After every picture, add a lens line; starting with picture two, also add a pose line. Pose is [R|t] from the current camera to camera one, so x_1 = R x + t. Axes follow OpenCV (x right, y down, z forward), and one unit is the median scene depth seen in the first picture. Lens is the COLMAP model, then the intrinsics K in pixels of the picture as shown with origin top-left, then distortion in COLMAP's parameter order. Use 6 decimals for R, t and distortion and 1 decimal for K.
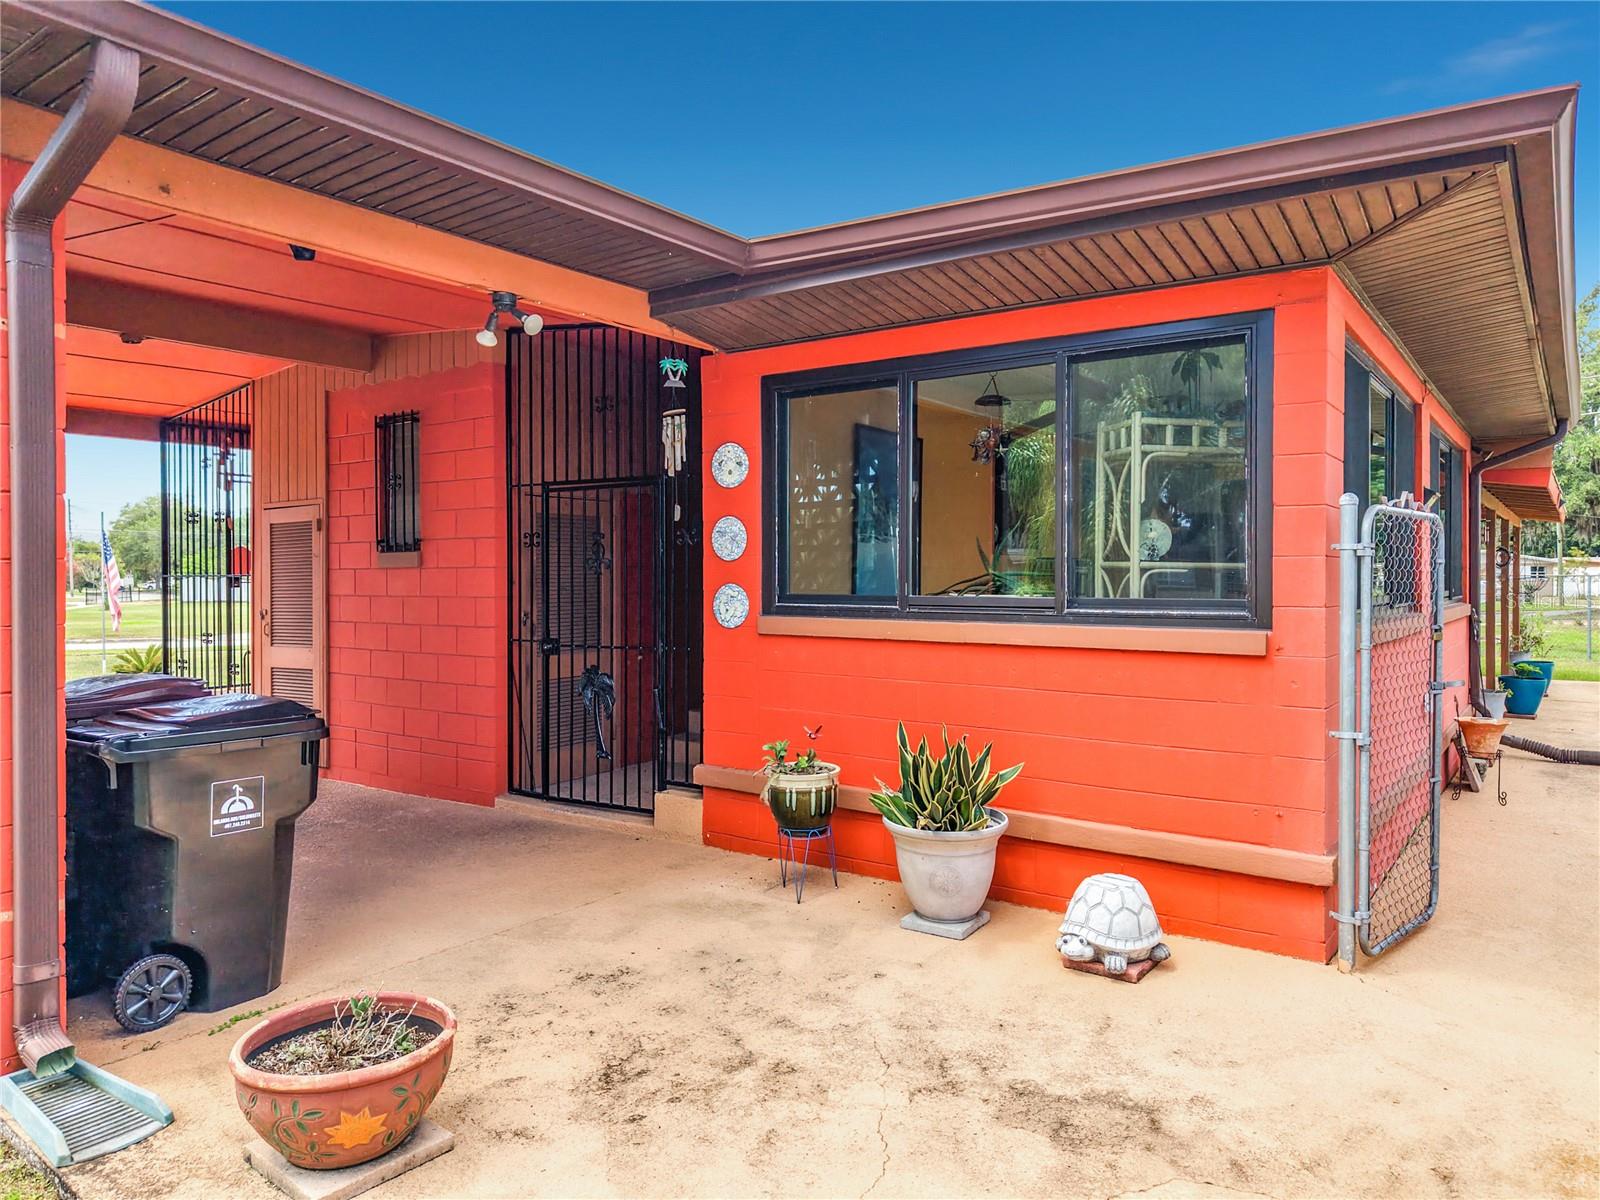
lens RADIAL K [[1070.2, 0, 793.8], [0, 1070.2, 591.7], [0, 0, 1]] dist [0.034651, -0.032748]
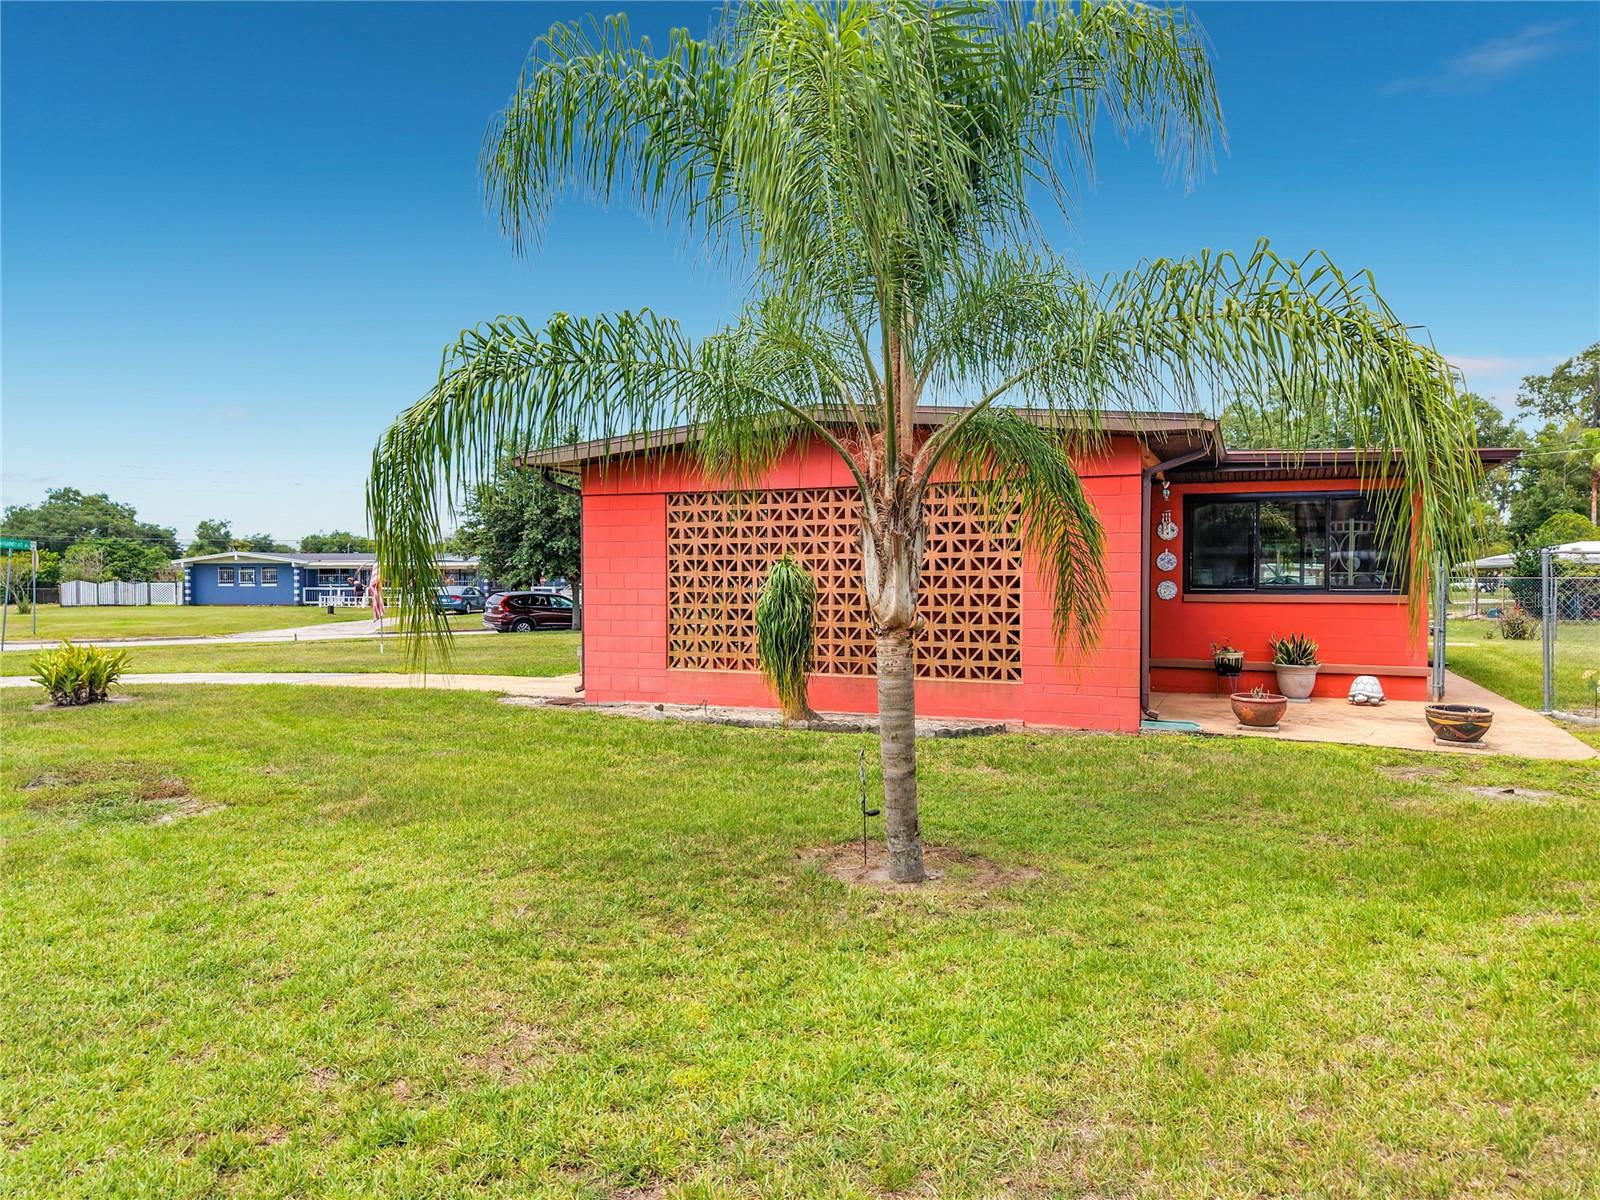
lens RADIAL K [[1103.0, 0, 801.8], [0, 1103.0, 592.9], [0, 0, 1]] dist [0.016390, -0.007049]
pose [[0.969959, 0.003933, 0.243235, -2.057533], [-0.002061, 0.999966, -0.007952, 0.059066], [-0.243259, 0.007211, 0.969935, -1.682979]]
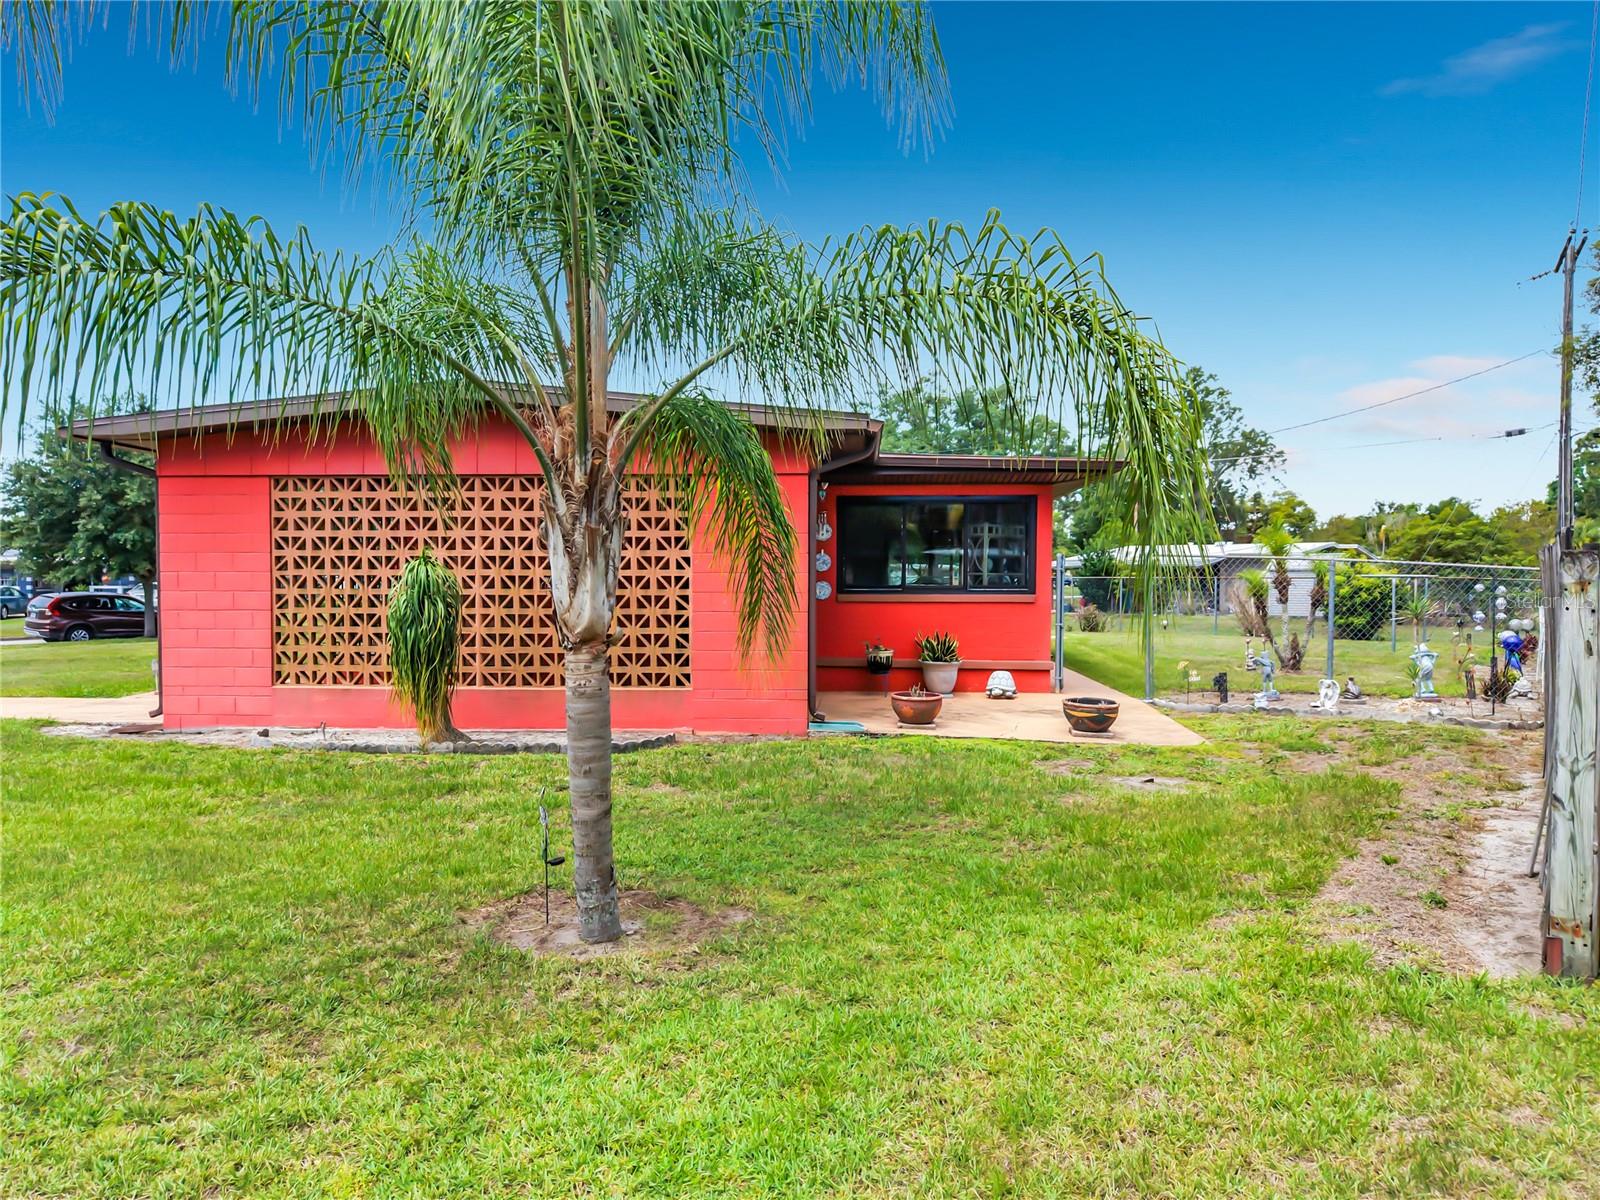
lens RADIAL K [[1095.8, 0, 787.6], [0, 1095.8, 601.6], [0, 0, 1]] dist [0.039692, -0.068549]
pose [[0.842352, -0.003777, 0.538915, -2.049183], [0.003131, 0.999993, 0.002114, 0.049508], [-0.538919, -0.000093, 0.842358, -1.444577]]
